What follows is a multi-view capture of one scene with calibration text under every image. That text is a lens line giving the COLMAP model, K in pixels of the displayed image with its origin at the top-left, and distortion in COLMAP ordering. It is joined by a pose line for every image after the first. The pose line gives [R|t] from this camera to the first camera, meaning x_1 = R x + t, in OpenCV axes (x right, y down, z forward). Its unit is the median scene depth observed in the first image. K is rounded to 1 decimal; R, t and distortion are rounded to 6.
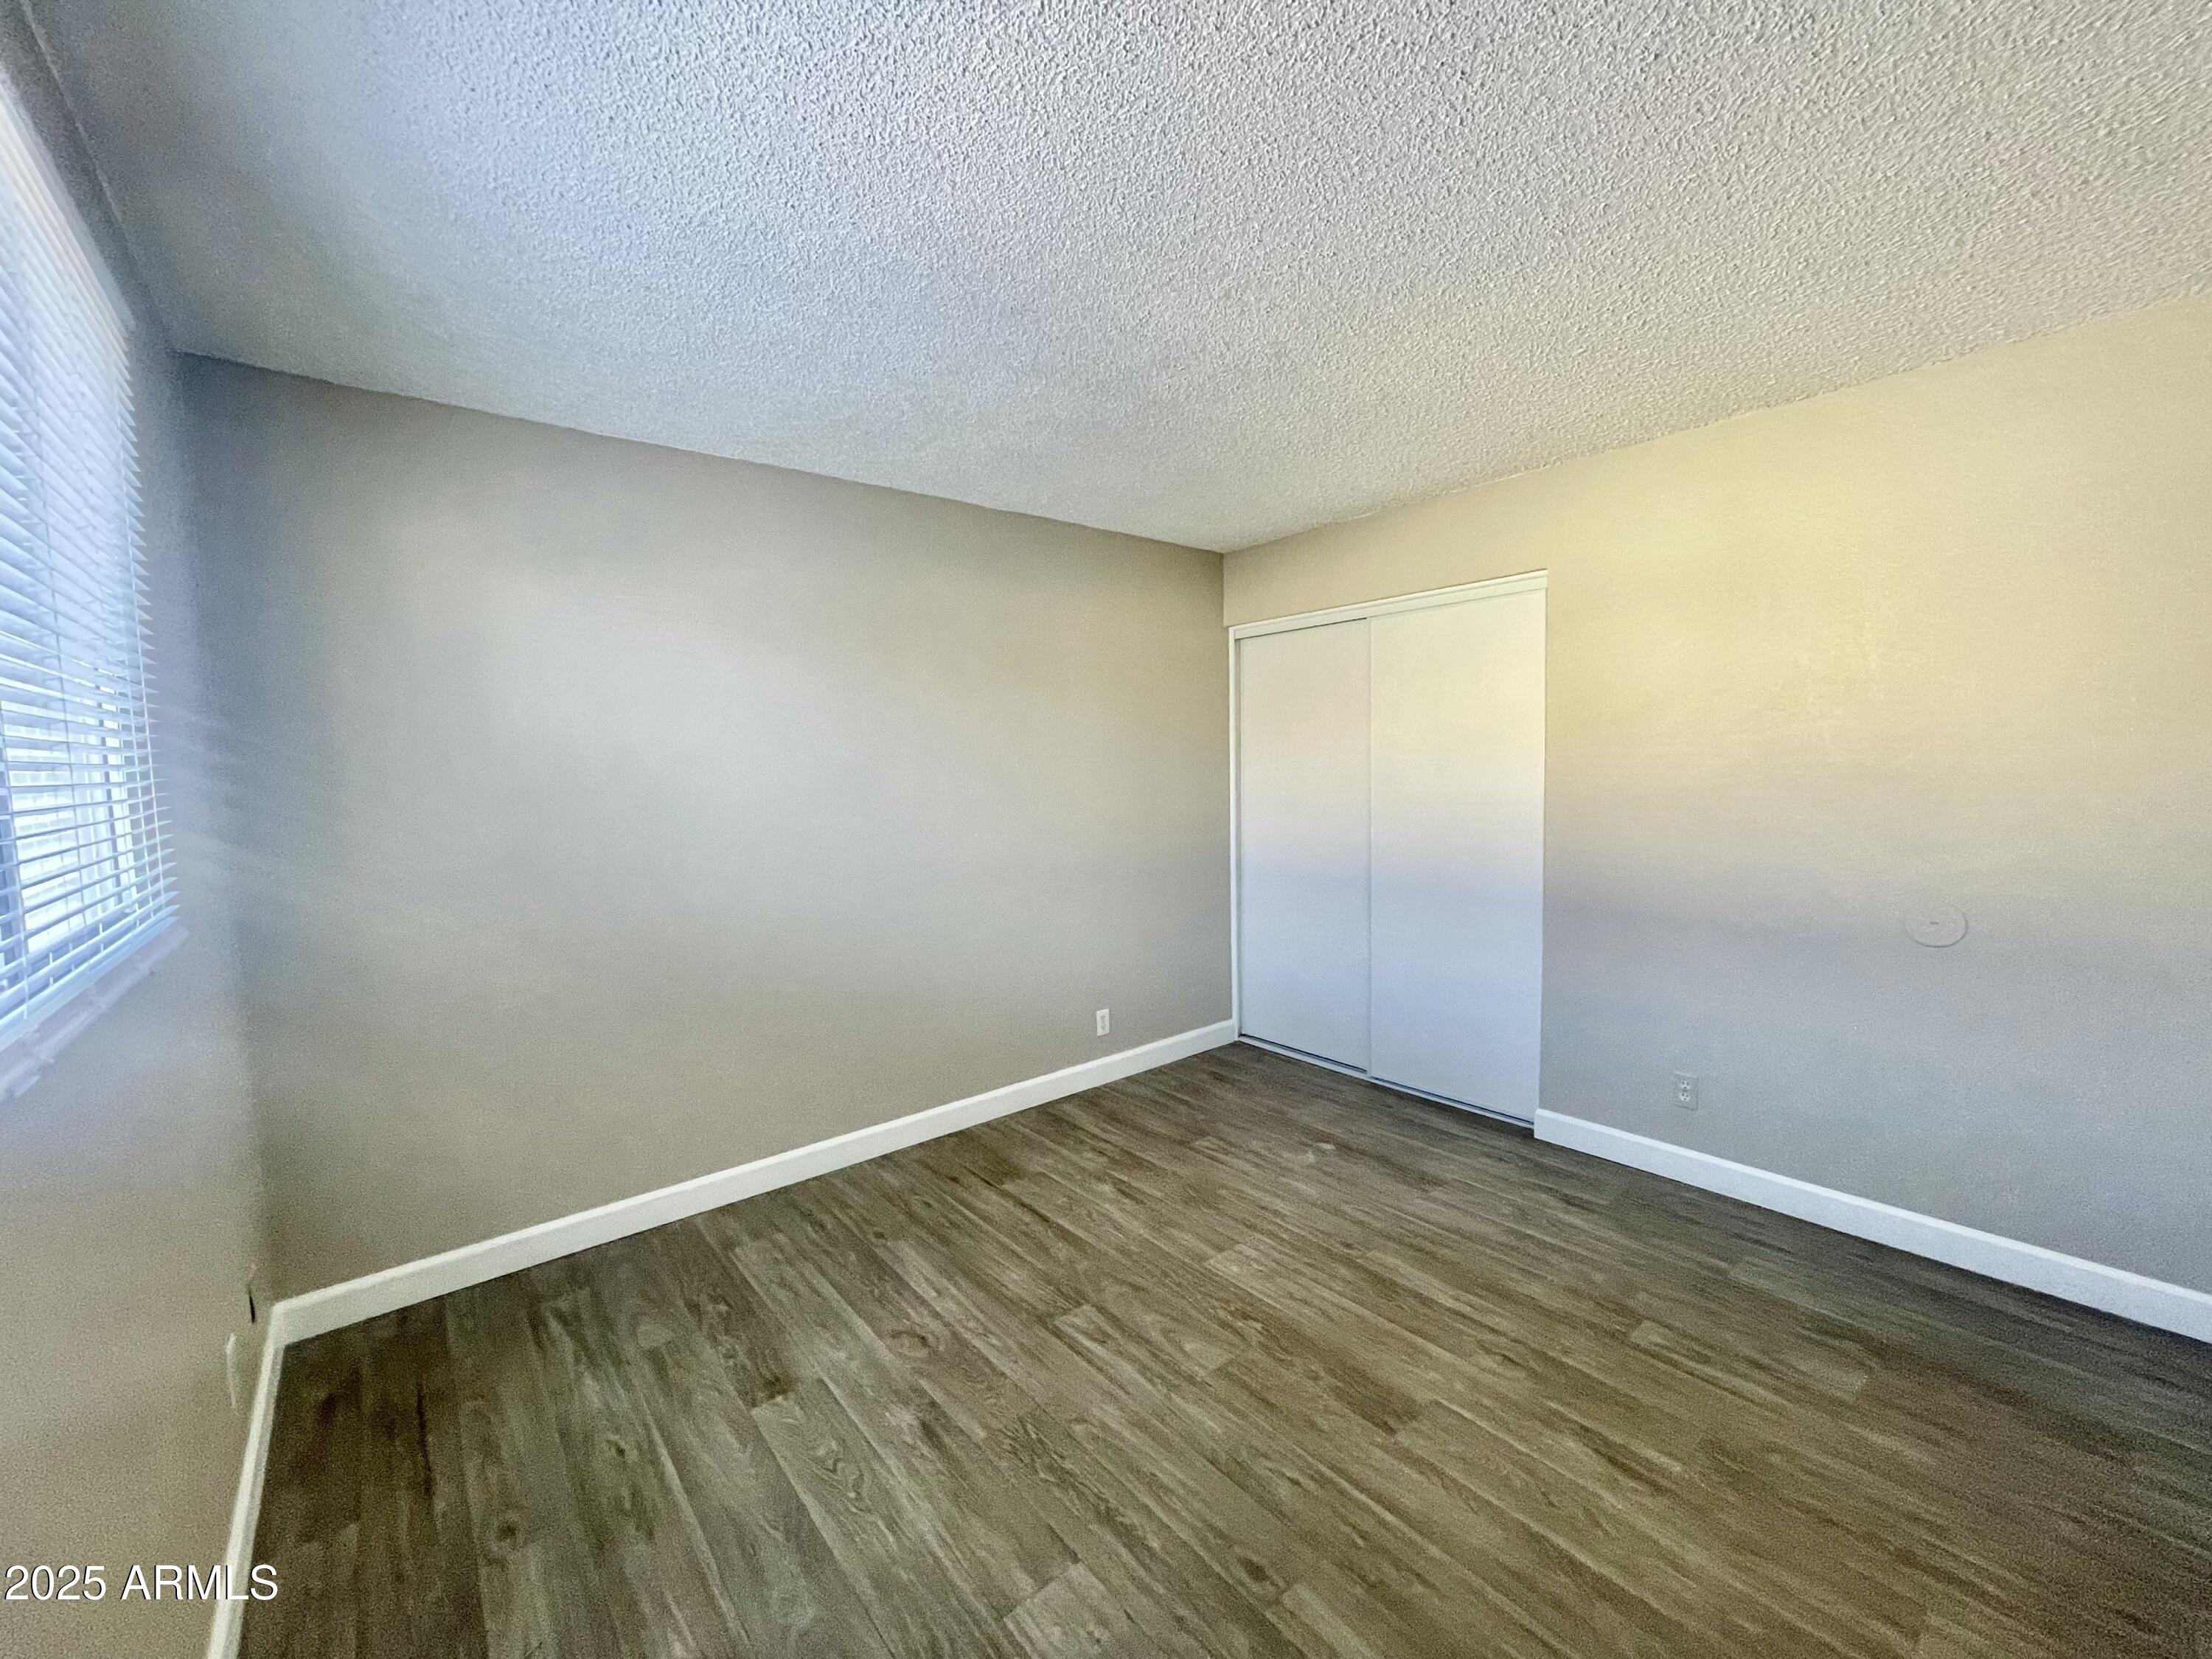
lens RADIAL K [[902.3, 0, 1097.3], [0, 902.3, 818.5], [0, 0, 1]] dist [0.000004, 0.000183]
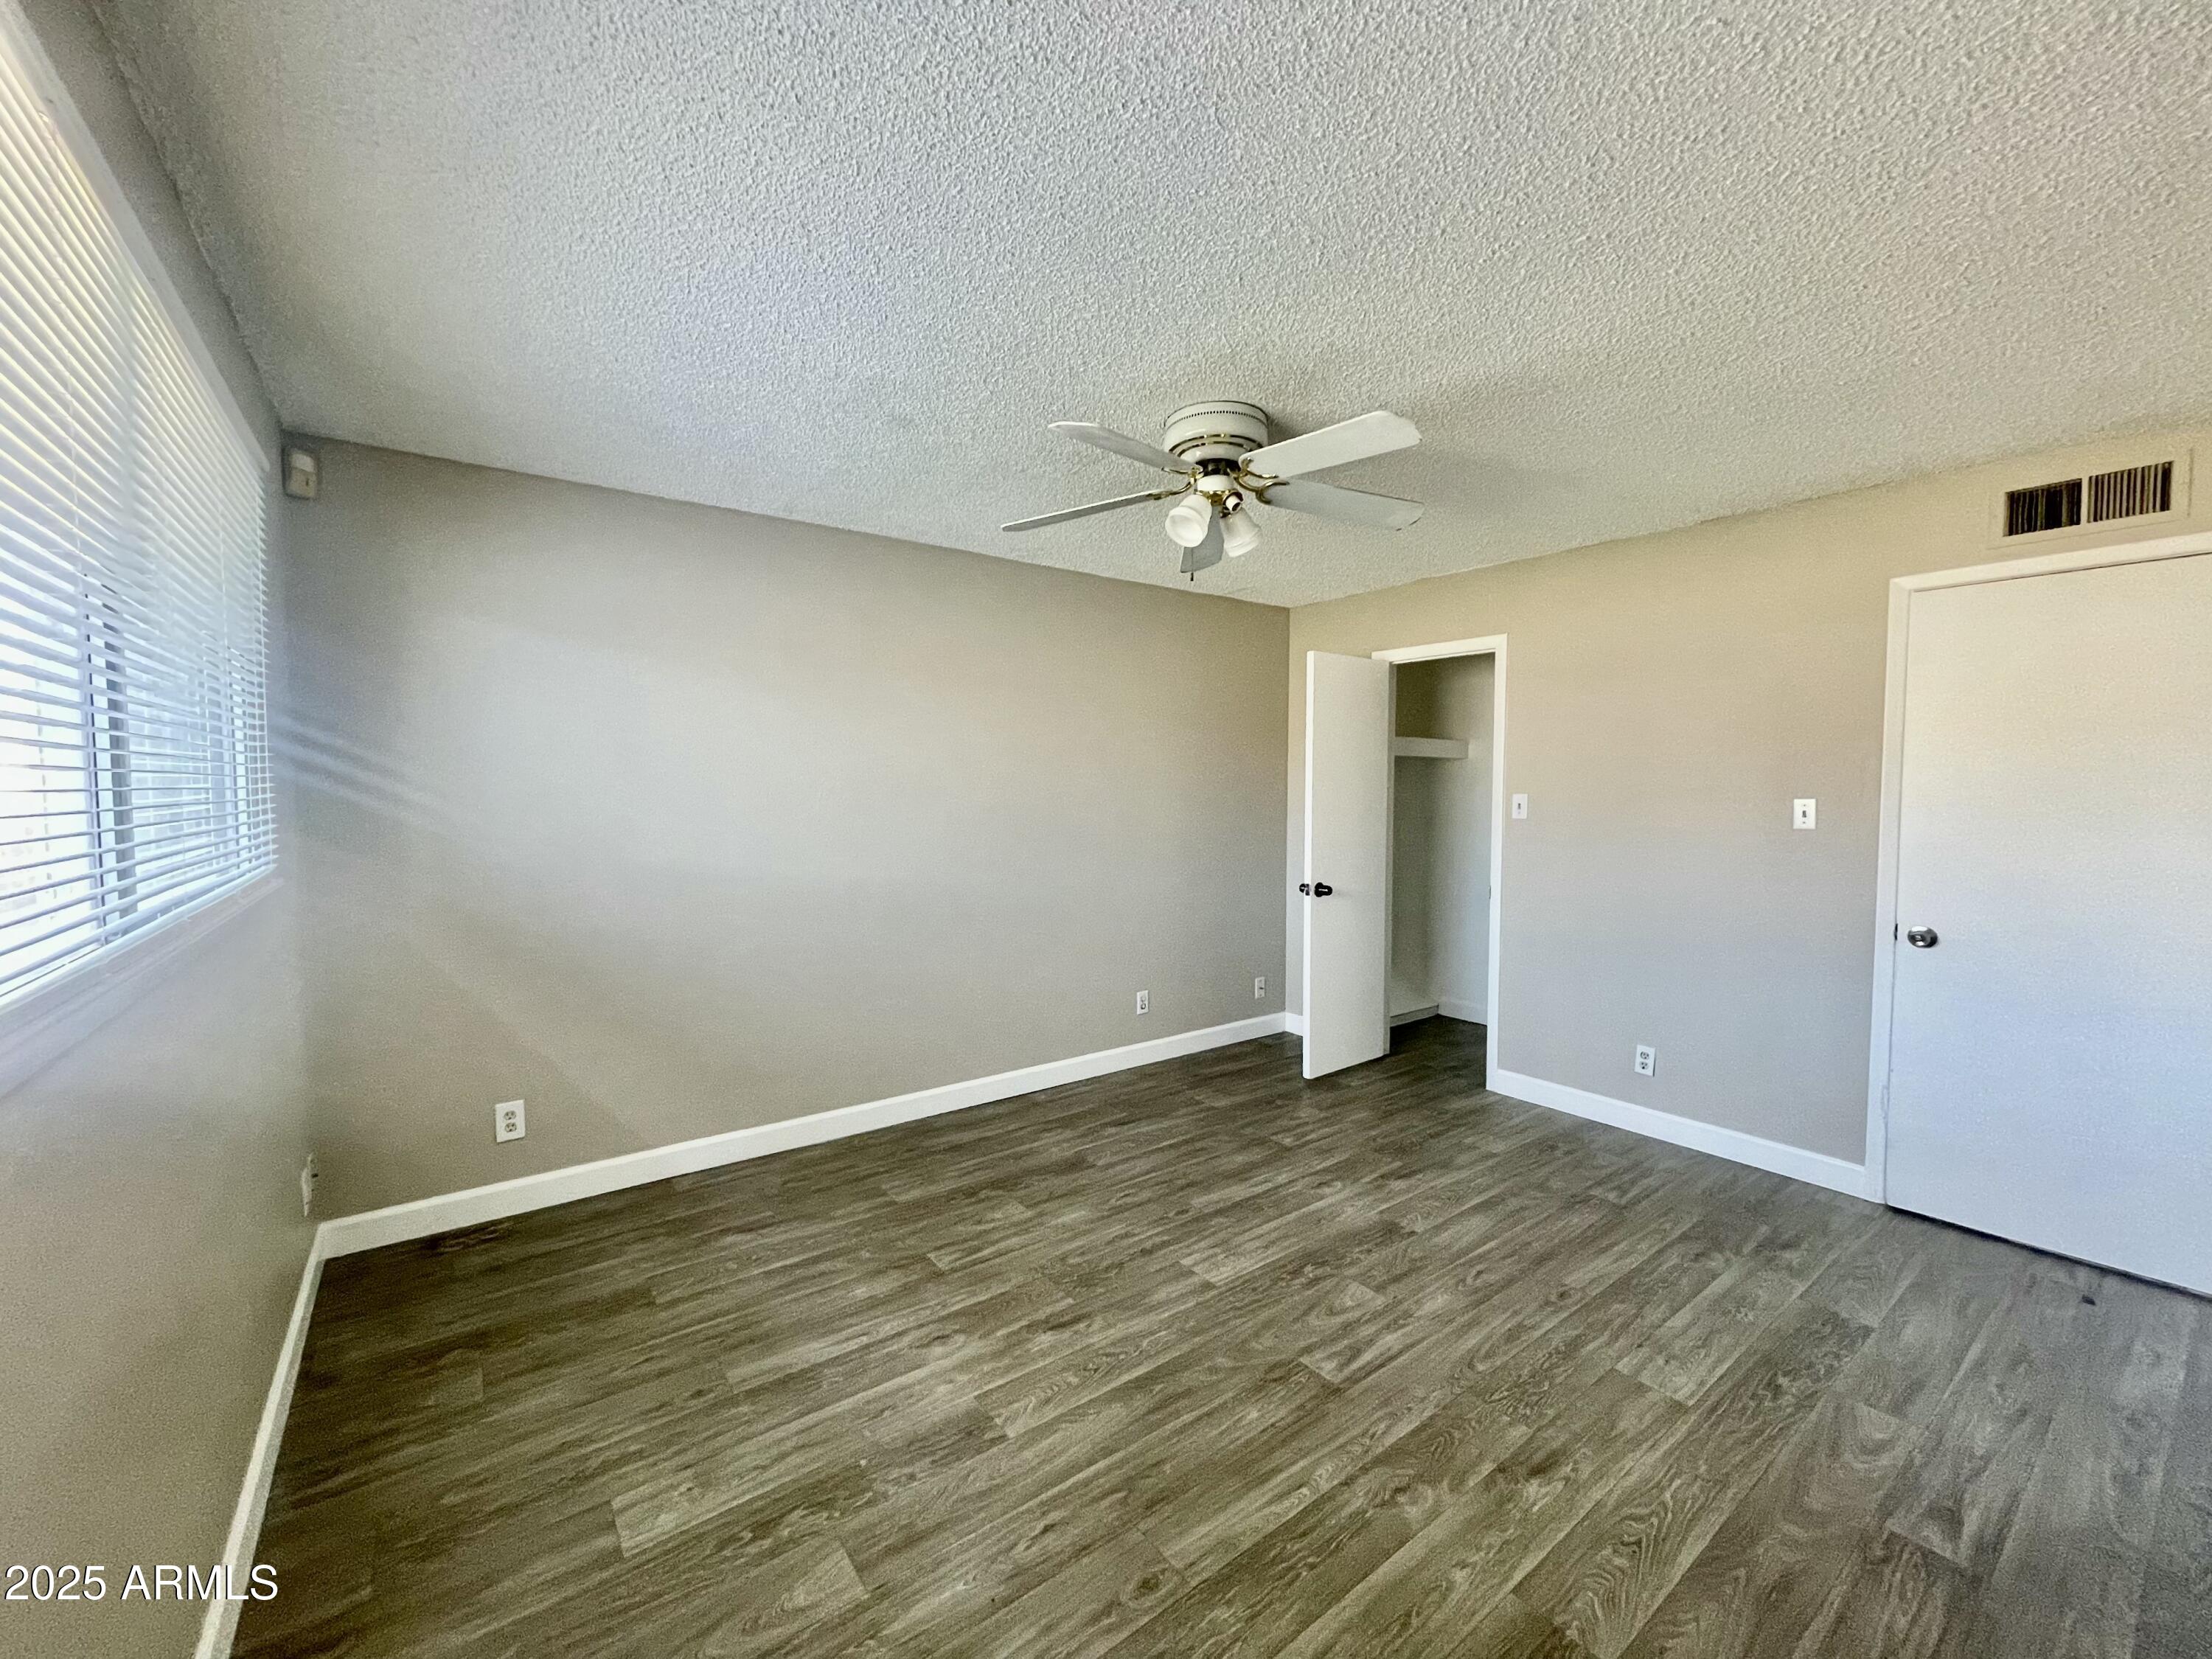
lens RADIAL K [[867.3, 0, 1097.0], [0, 867.3, 857.5], [0, 0, 1]] dist [0.000483, 0.000442]
pose [[0.040702, -0.044723, 0.998170, -0.954171], [0.055599, 0.997551, 0.042428, -0.044047], [-0.997623, 0.053771, 0.043089, 1.197712]]
